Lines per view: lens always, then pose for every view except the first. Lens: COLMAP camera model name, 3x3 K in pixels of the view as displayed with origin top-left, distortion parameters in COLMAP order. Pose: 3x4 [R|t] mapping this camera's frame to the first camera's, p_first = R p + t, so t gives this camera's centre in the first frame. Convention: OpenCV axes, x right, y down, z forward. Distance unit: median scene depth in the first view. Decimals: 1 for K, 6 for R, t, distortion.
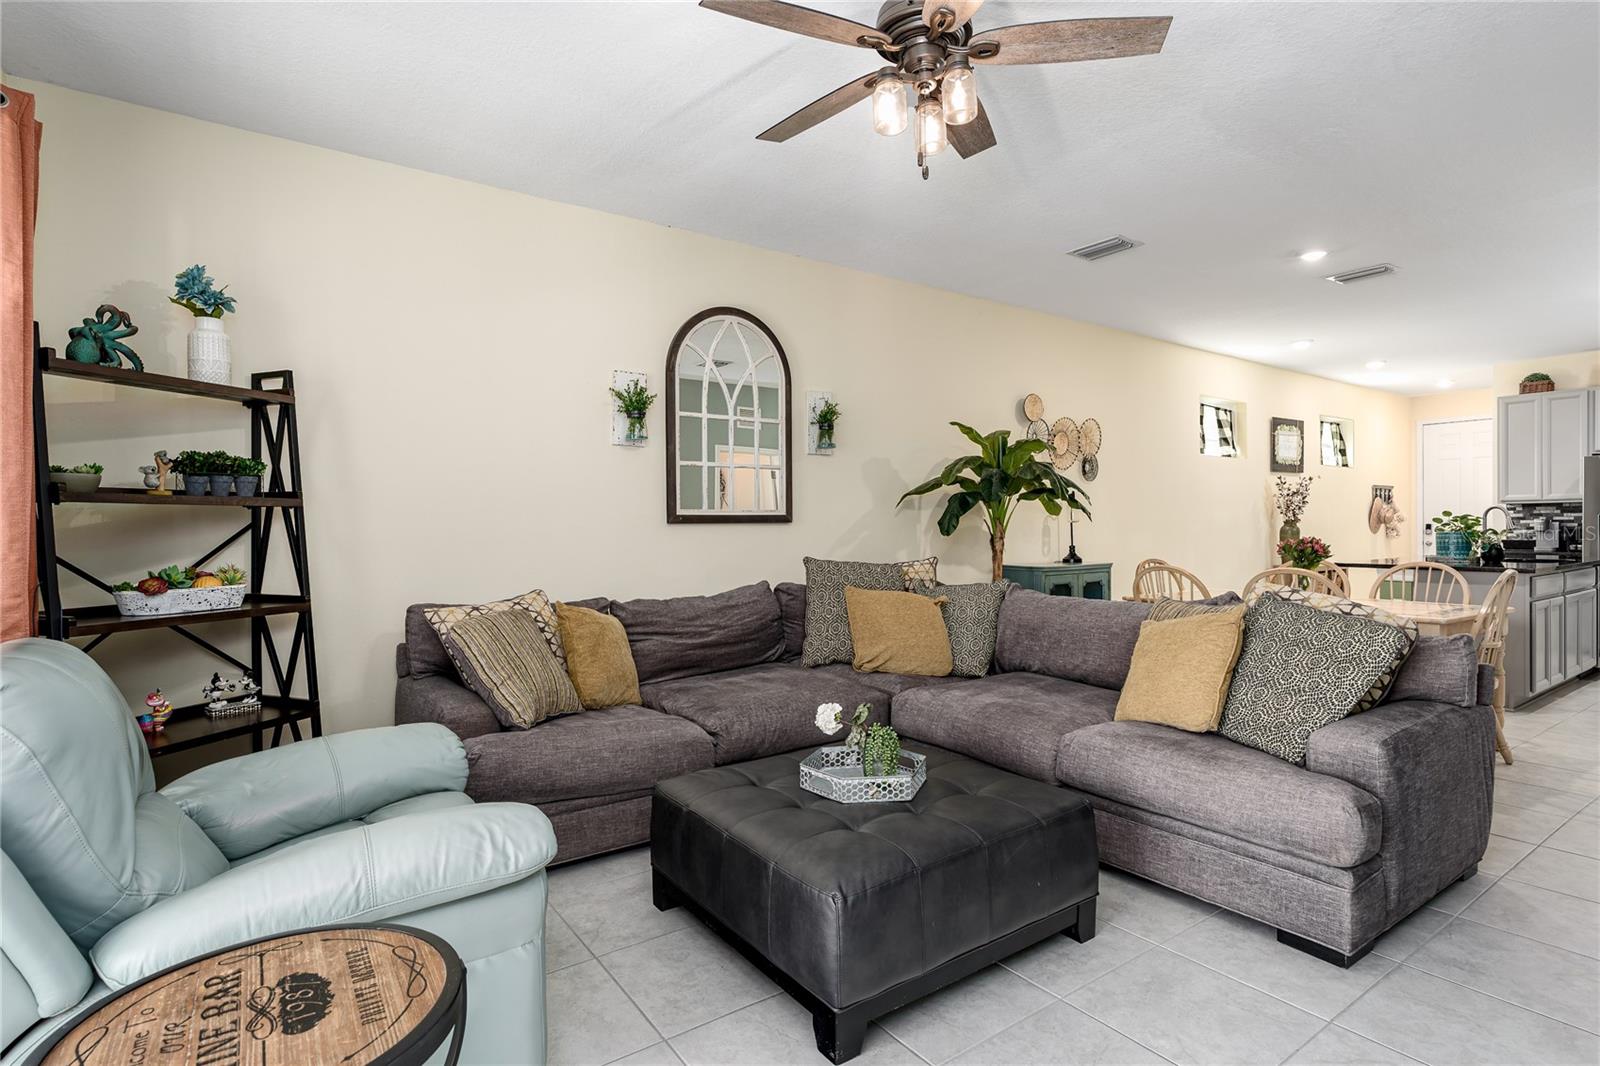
lens RADIAL K [[809.0, 0, 796.7], [0, 809.0, 533.2], [0, 0, 1]] dist [-0.002545, 0.000101]
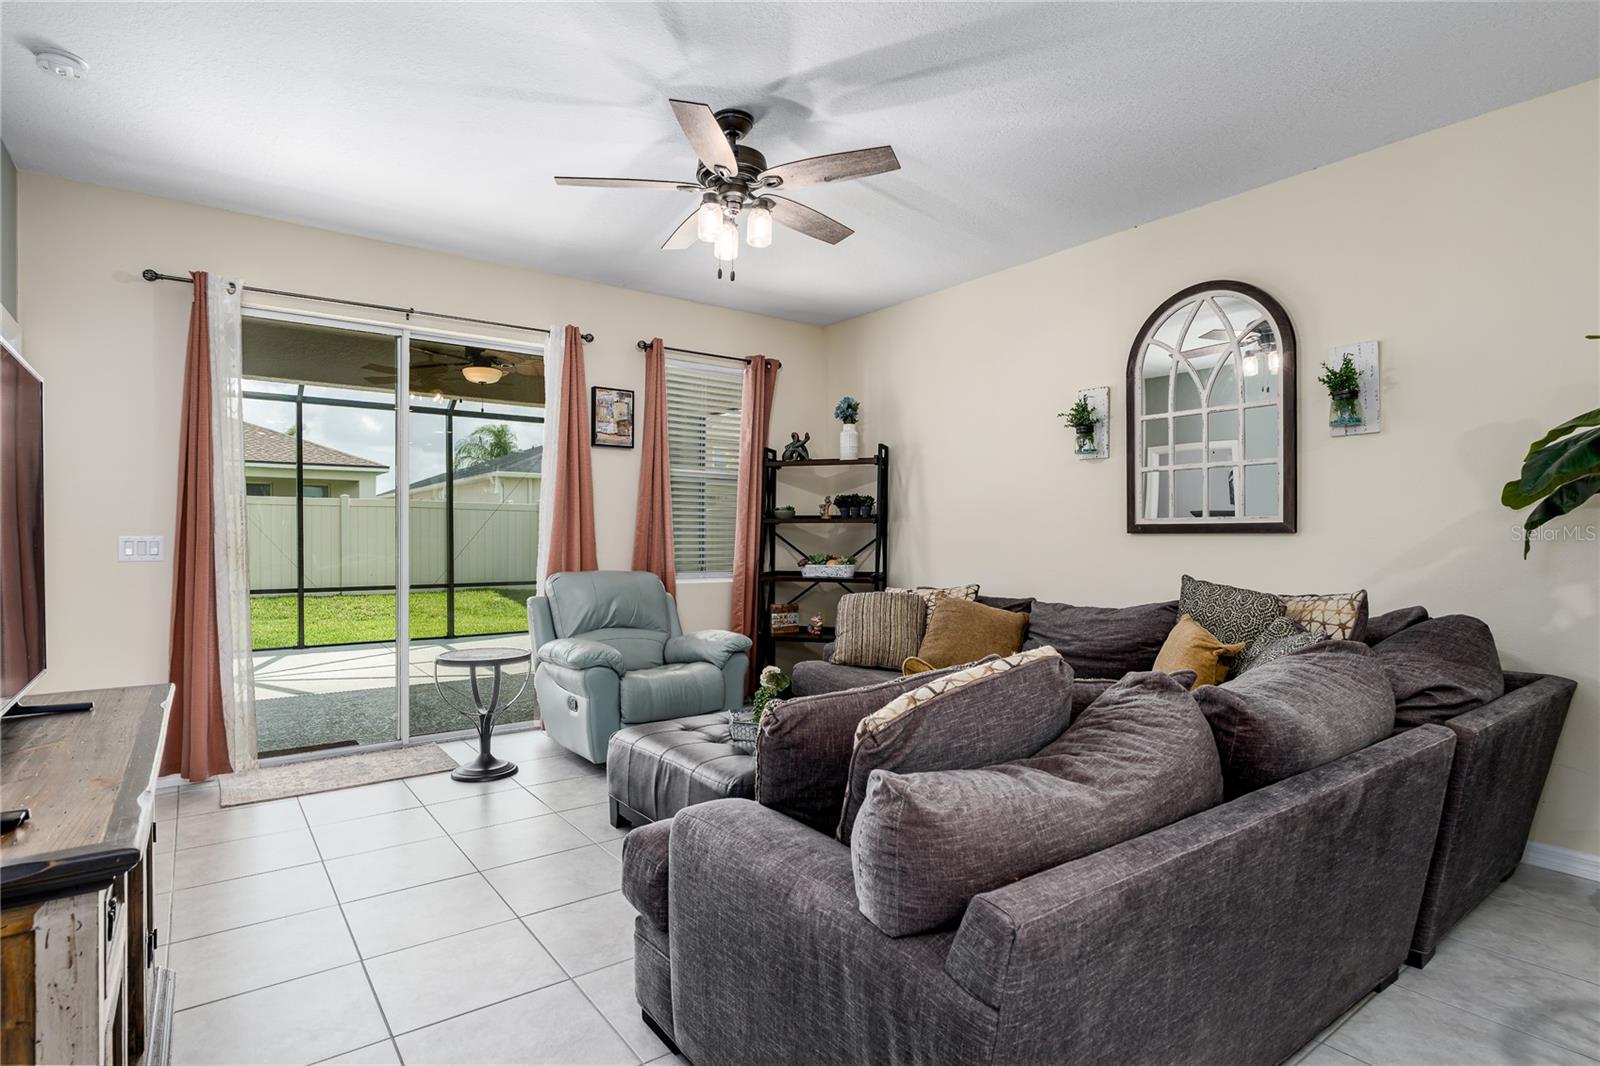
lens RADIAL K [[809.0, 0, 799.0], [0, 809.0, 533.8], [0, 0, 1]] dist [-0.002545, 0.000101]
pose [[0.024384, 0.006790, -0.999680, 0.855891], [-0.008273, 0.999944, 0.006590, -0.015085], [0.999668, 0.008109, 0.024439, 0.614304]]
